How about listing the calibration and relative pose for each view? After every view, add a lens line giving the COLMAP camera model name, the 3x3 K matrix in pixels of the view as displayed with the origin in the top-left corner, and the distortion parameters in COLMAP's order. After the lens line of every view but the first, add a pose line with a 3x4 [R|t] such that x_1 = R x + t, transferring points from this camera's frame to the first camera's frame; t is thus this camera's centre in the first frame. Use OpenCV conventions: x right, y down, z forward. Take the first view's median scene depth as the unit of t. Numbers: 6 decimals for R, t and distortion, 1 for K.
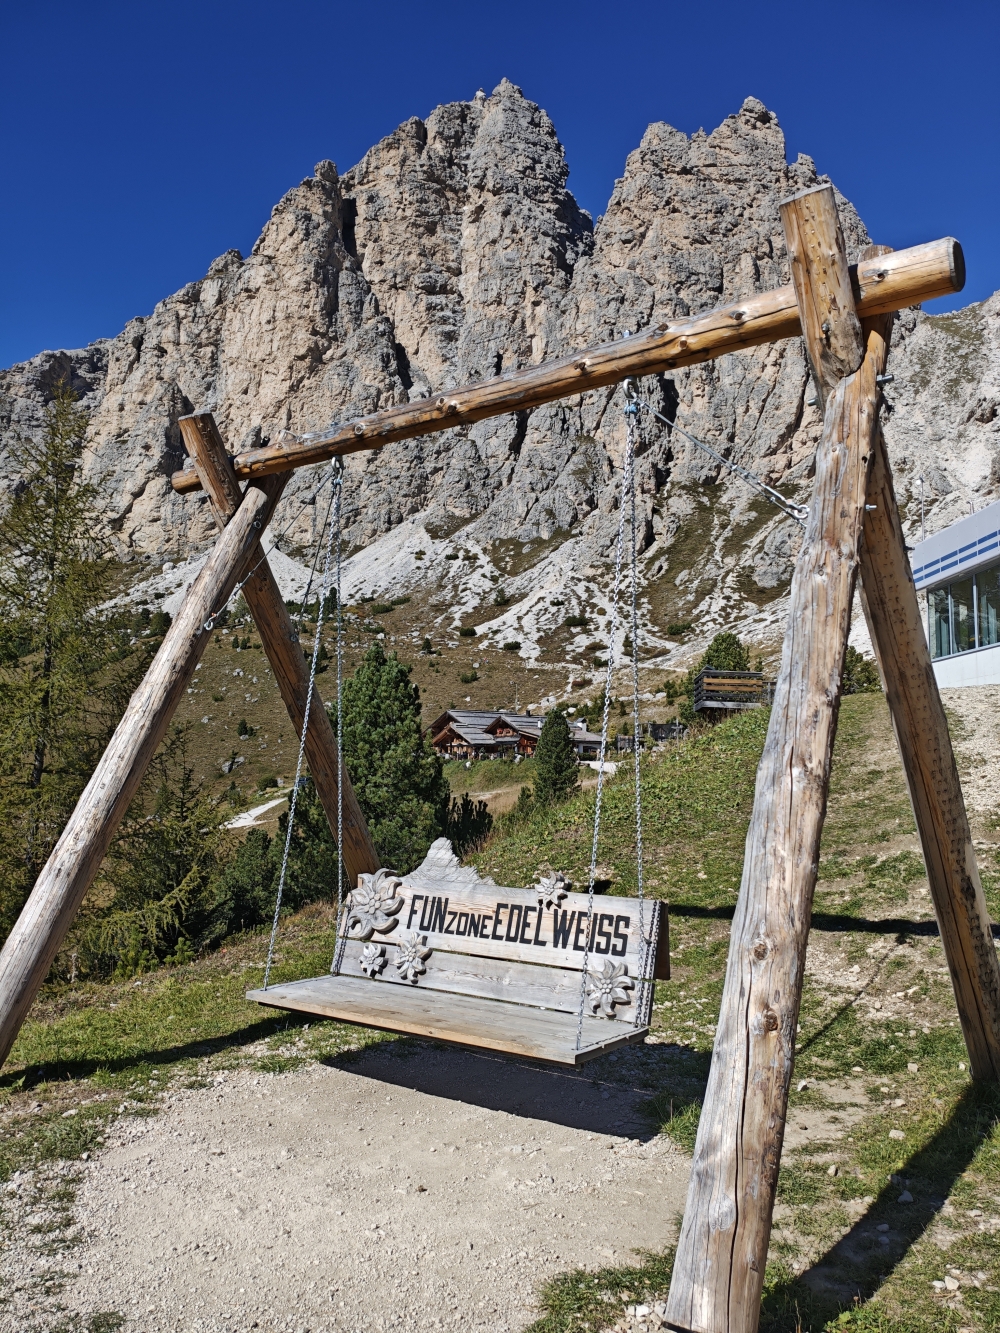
lens RADIAL K [[989.8, 0, 500.0], [0, 989.8, 666.5], [0, 0, 1]] dist [0.032535, -0.034215]
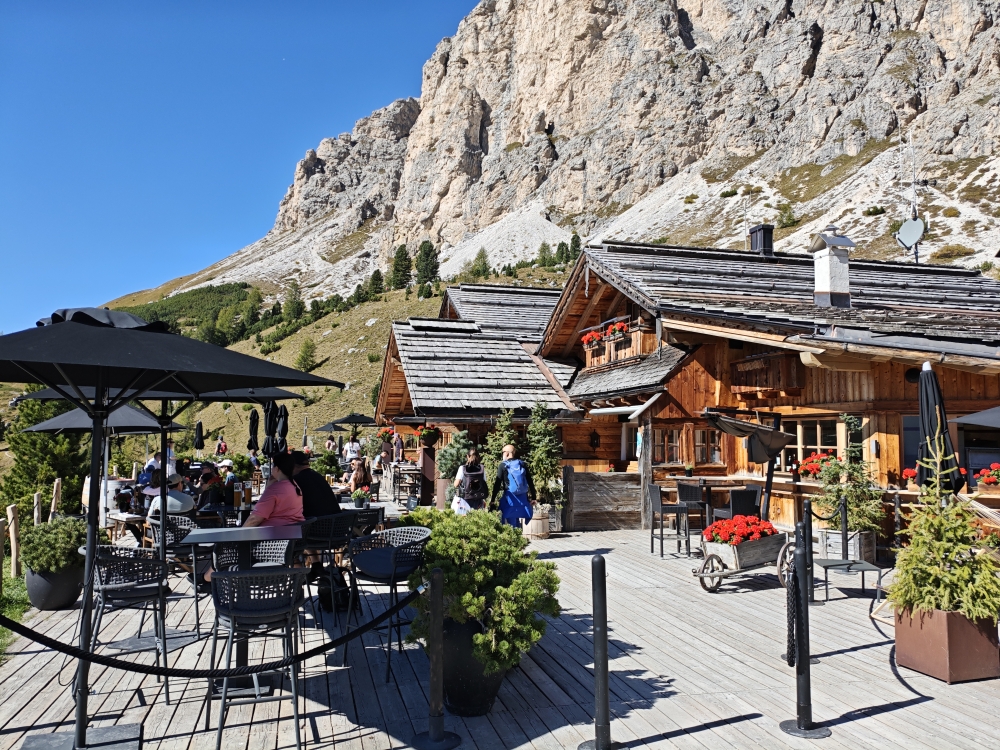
lens RADIAL K [[790.4, 0, 501.7], [0, 790.4, 364.4], [0, 0, 1]] dist [0.004239, -0.034004]
pose [[0.929093, -0.026630, -0.368887, 0.011963], [0.027620, 0.999615, -0.002598, 0.022049], [0.368815, -0.007774, 0.929470, 0.272624]]
